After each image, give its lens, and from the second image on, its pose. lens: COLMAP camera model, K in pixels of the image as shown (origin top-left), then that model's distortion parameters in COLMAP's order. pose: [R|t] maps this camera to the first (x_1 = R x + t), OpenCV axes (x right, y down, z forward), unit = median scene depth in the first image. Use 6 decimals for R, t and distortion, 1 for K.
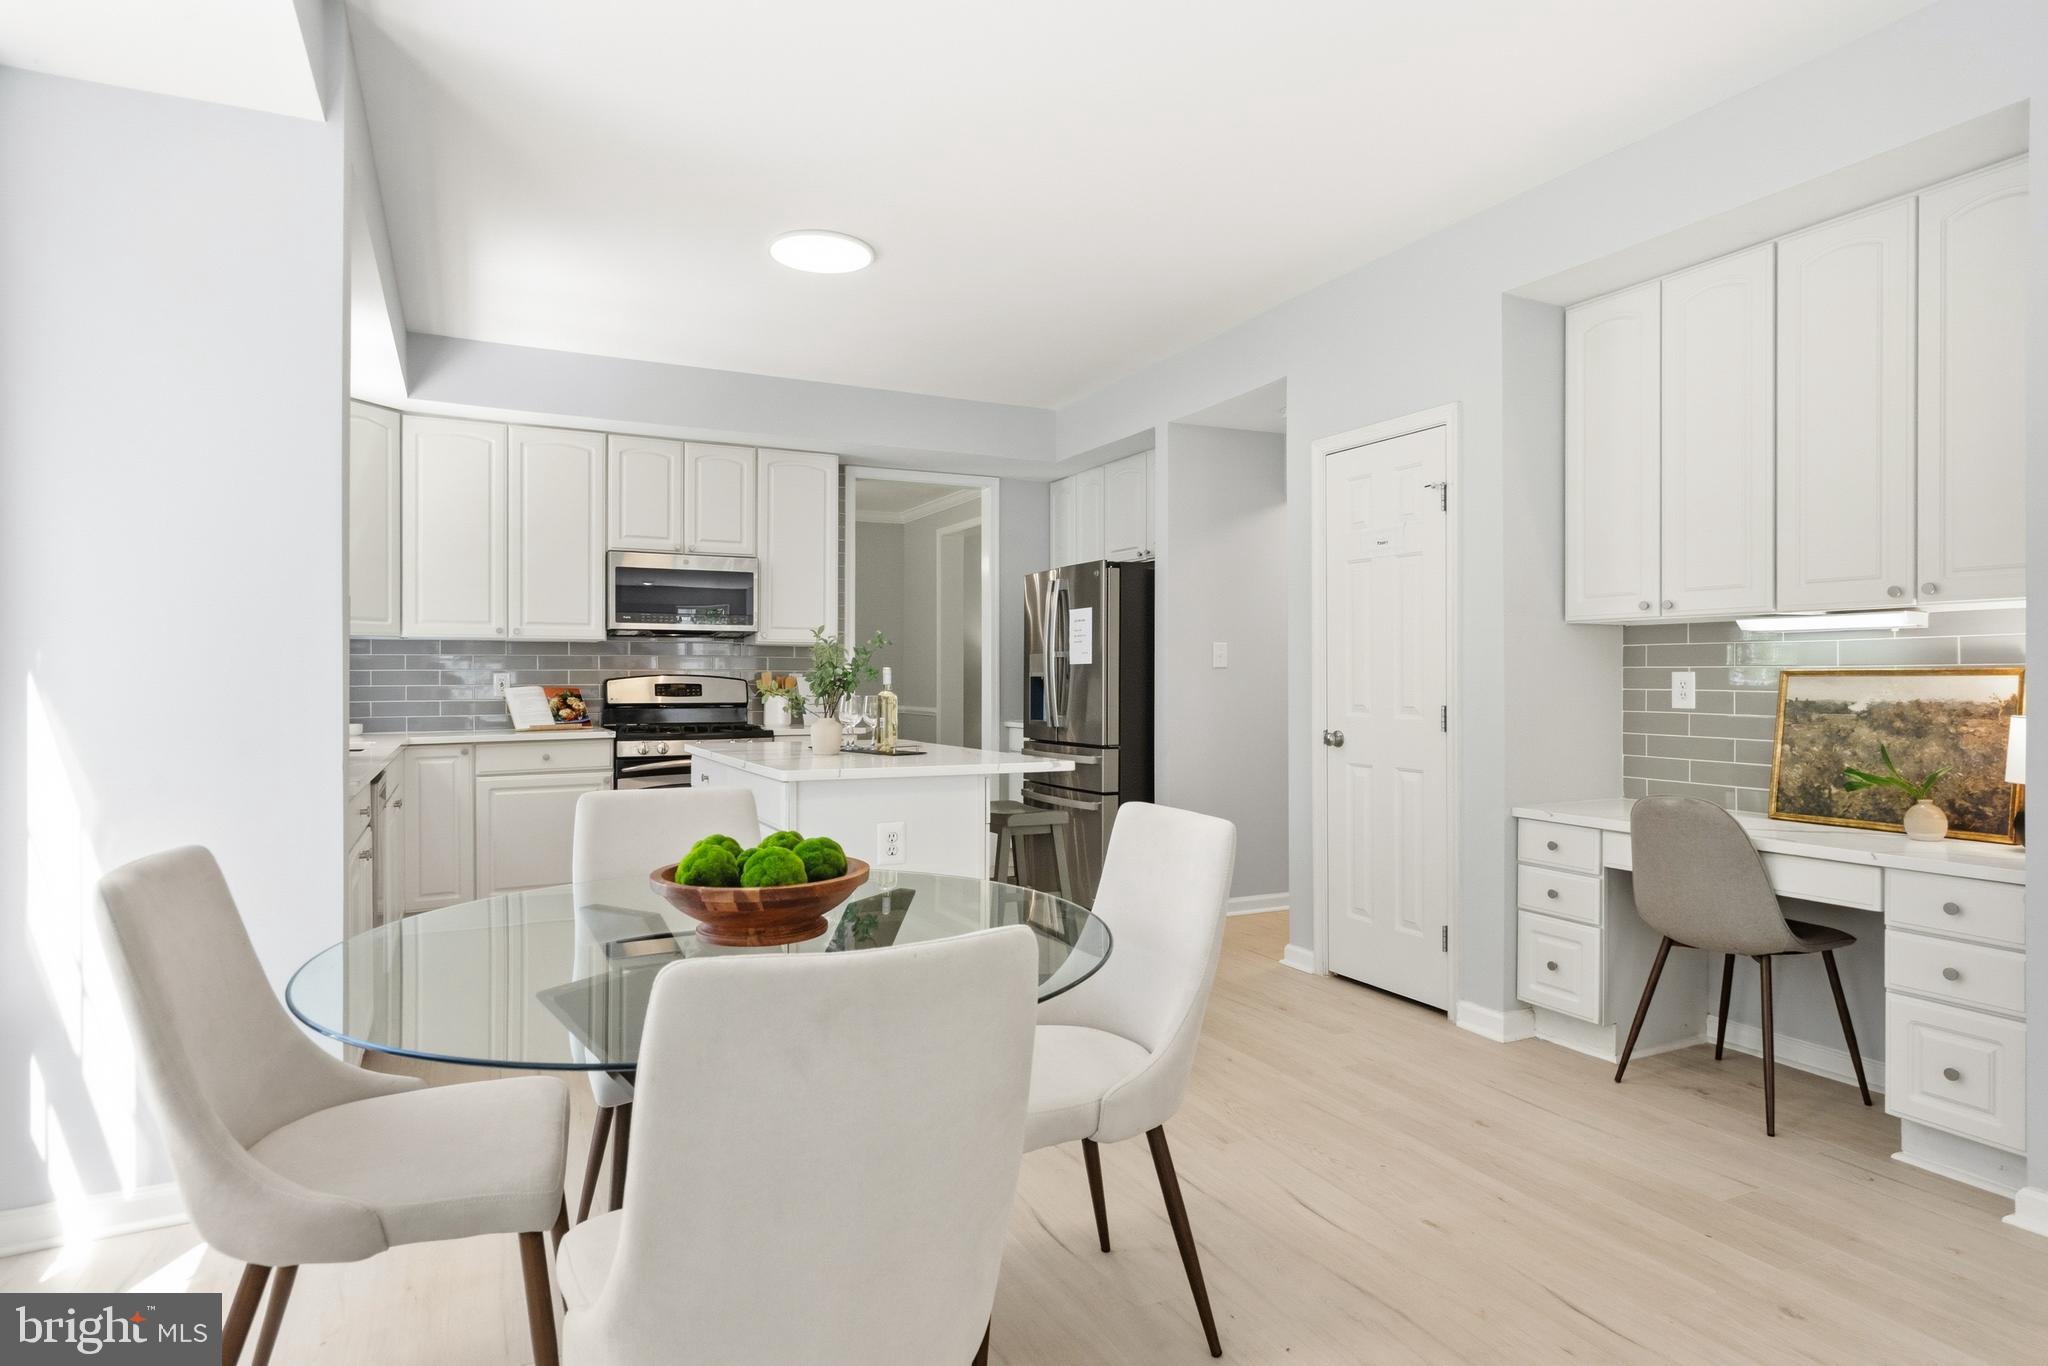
lens RADIAL K [[1125.0, 0, 1024.0], [0, 1125.0, 683.0], [0, 0, 1]] dist [0.001028, 0.000097]
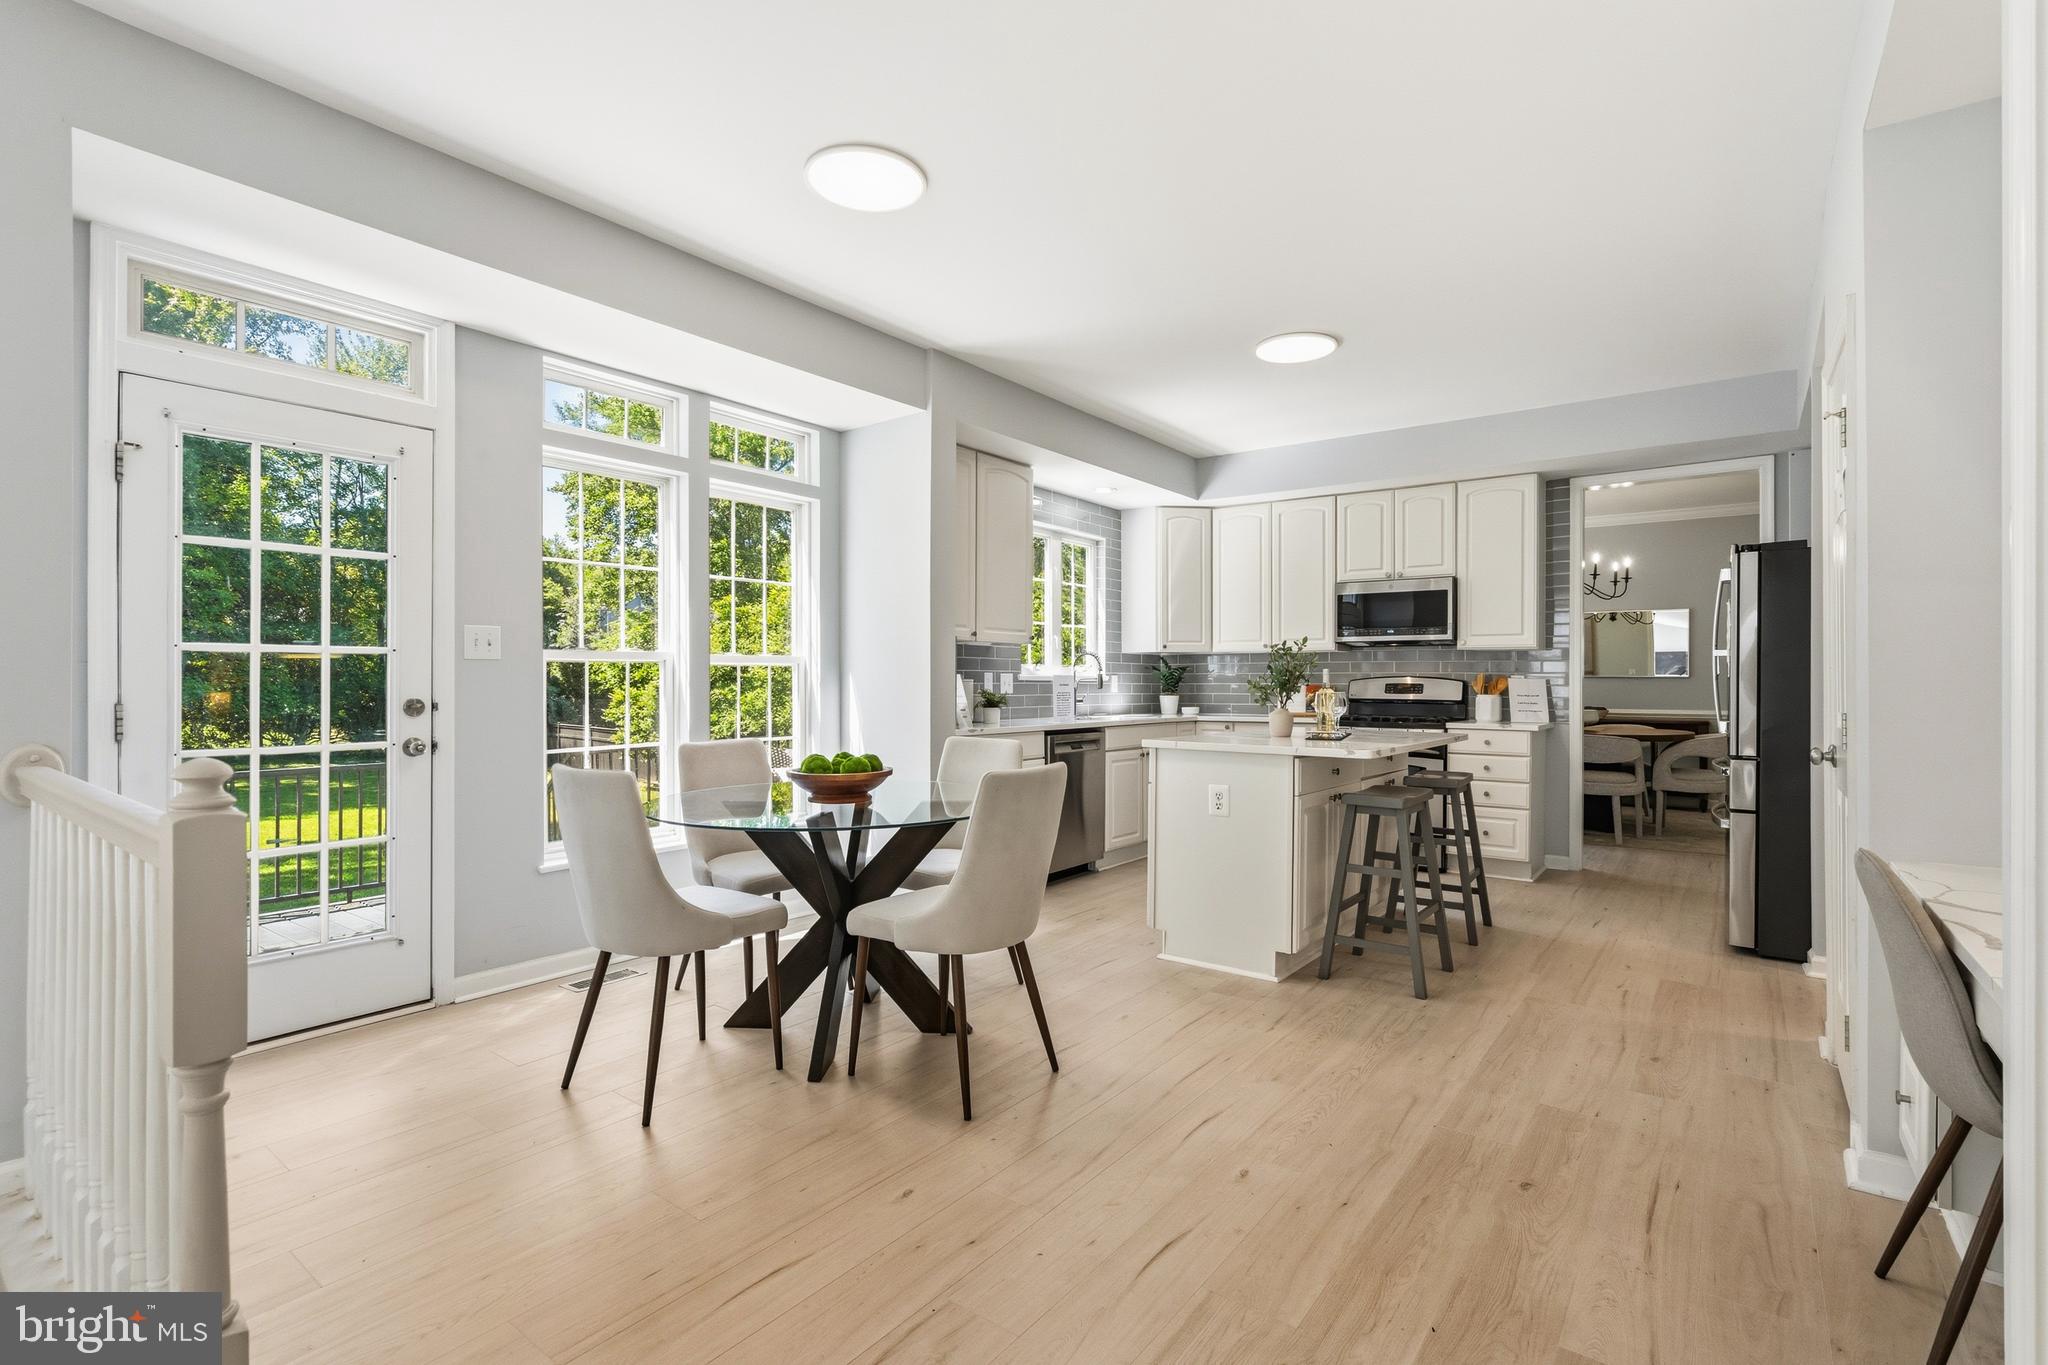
lens RADIAL K [[946.6, 0, 1028.9], [0, 946.6, 678.6], [0, 0, 1]] dist [0.000750, 0.000990]
pose [[0.455044, -0.000435, -0.890469, 0.697176], [-0.007682, 0.999961, -0.004414, 0.004522], [0.890436, 0.008849, 0.455023, 0.251953]]
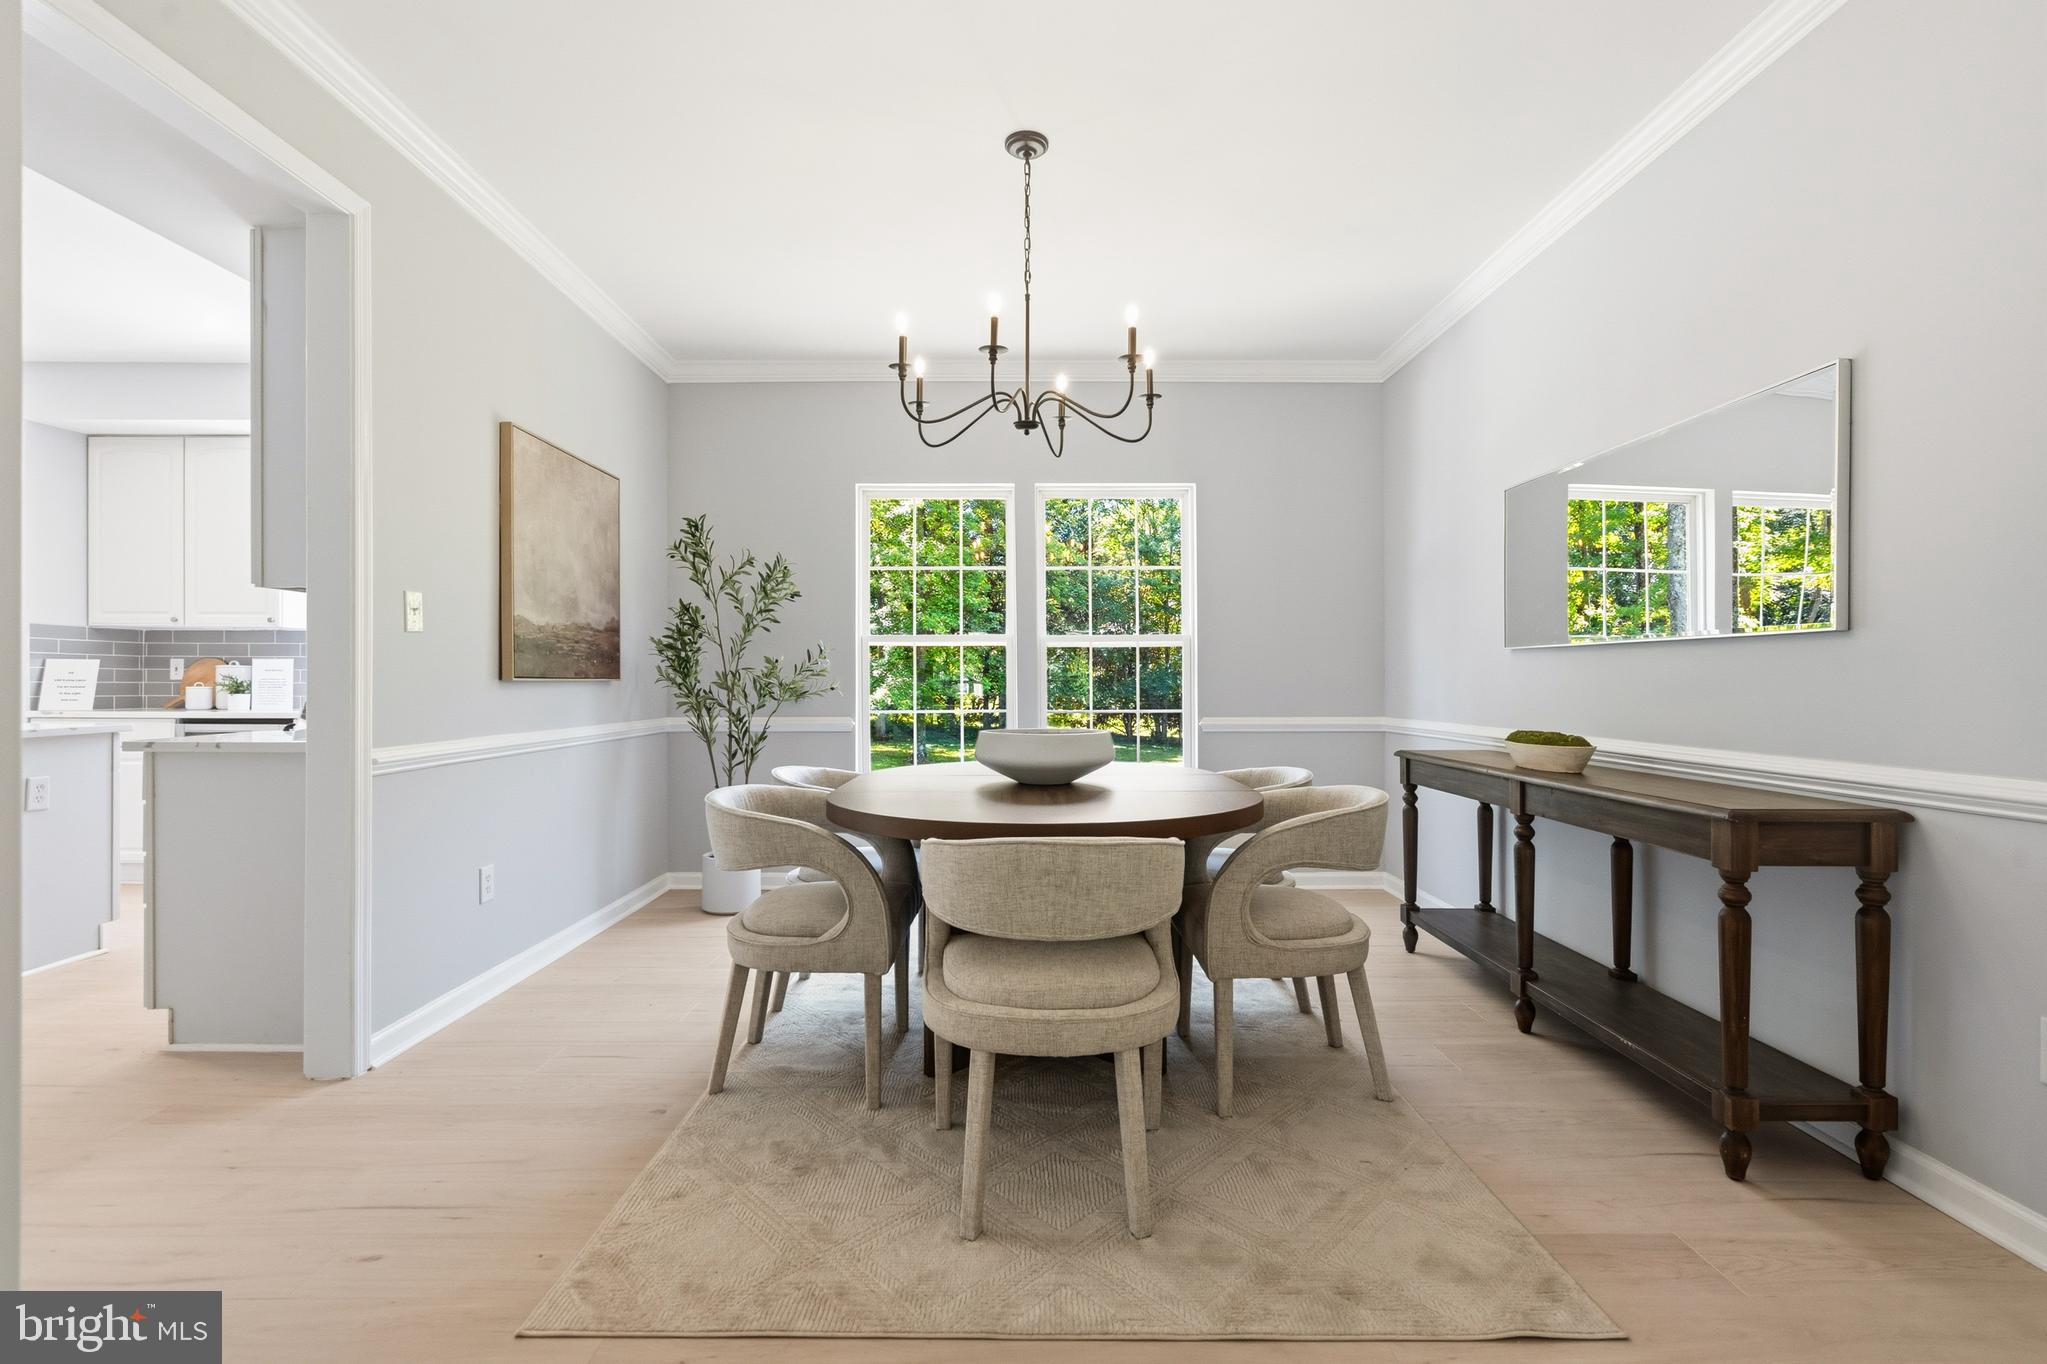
lens RADIAL K [[930.2, 0, 1023.5], [0, 930.2, 682.0], [0, 0, 1]] dist [-0.001346, -0.000025]
pose [[-0.443716, 0.001248, -0.896167, 0.107691], [-0.007034, 0.999963, 0.004875, 0.010001], [0.896140, 0.008466, -0.443691, 2.531769]]
